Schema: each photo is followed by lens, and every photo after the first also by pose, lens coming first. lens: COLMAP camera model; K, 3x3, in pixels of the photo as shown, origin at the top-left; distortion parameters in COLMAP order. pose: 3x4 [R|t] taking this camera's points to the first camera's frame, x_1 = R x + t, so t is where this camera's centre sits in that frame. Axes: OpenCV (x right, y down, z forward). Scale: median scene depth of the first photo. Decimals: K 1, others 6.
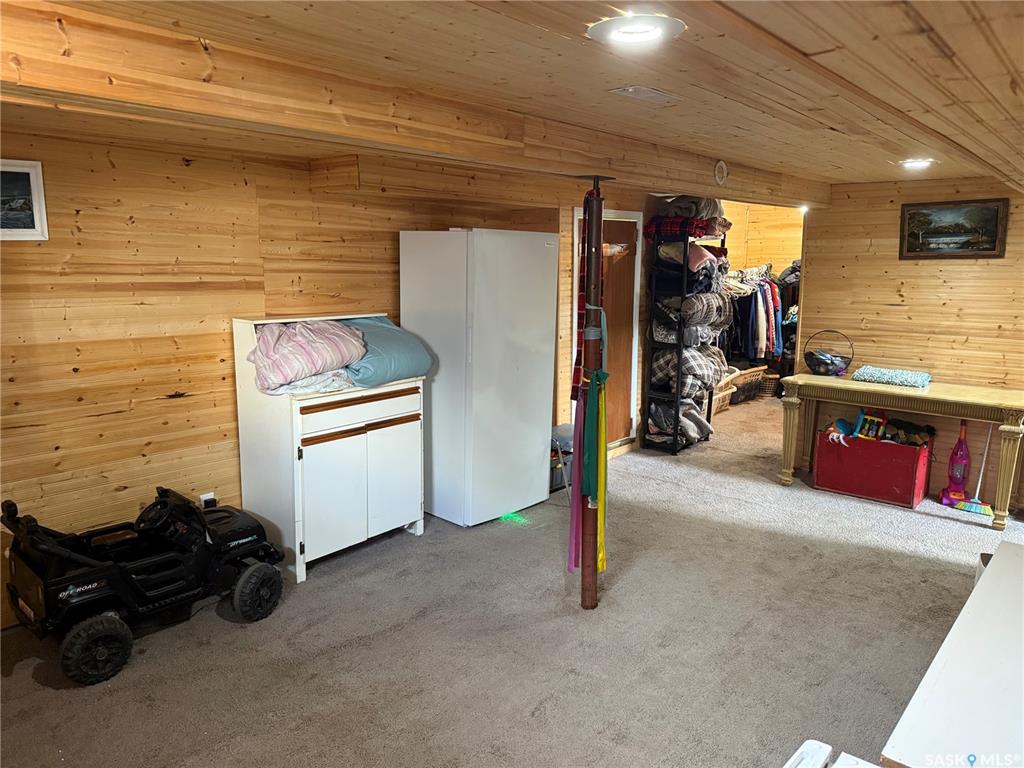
lens RADIAL K [[704.6, 0, 510.4], [0, 704.6, 382.8], [0, 0, 1]] dist [0.004392, -0.032830]
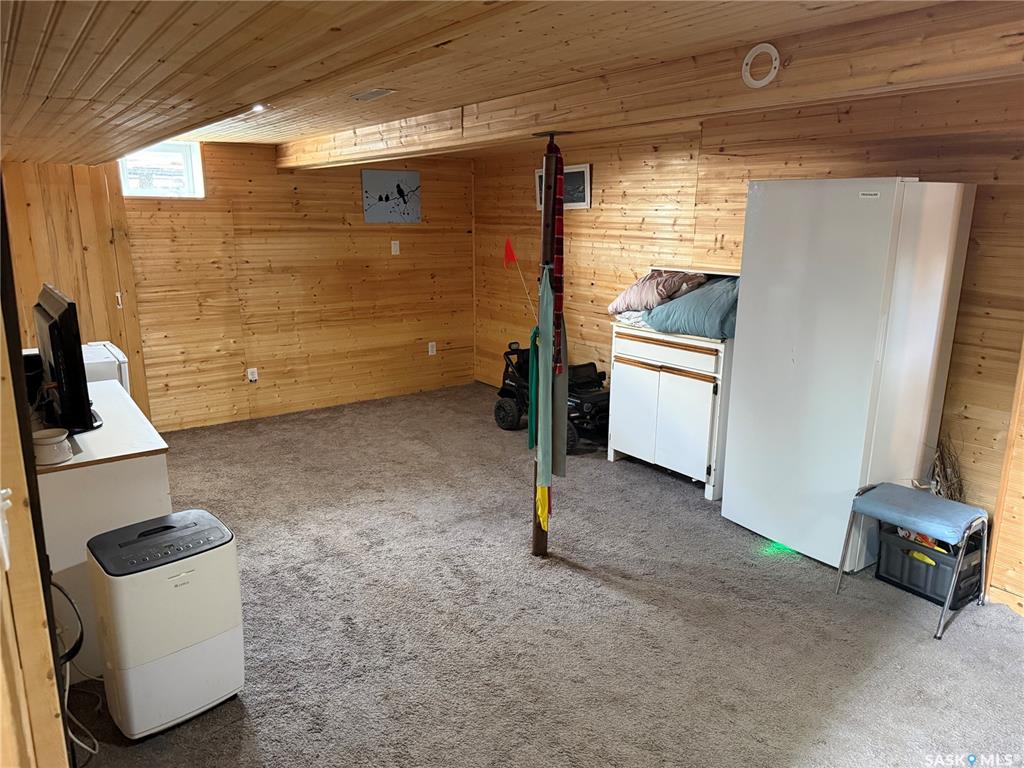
lens RADIAL K [[704.6, 0, 510.6], [0, 704.6, 383.6], [0, 0, 1]] dist [0.004392, -0.032830]
pose [[-0.227369, 0.216330, -0.949476, 0.928131], [-0.176878, 0.949620, 0.258719, -0.162136], [0.957610, 0.226766, -0.177650, 0.953933]]
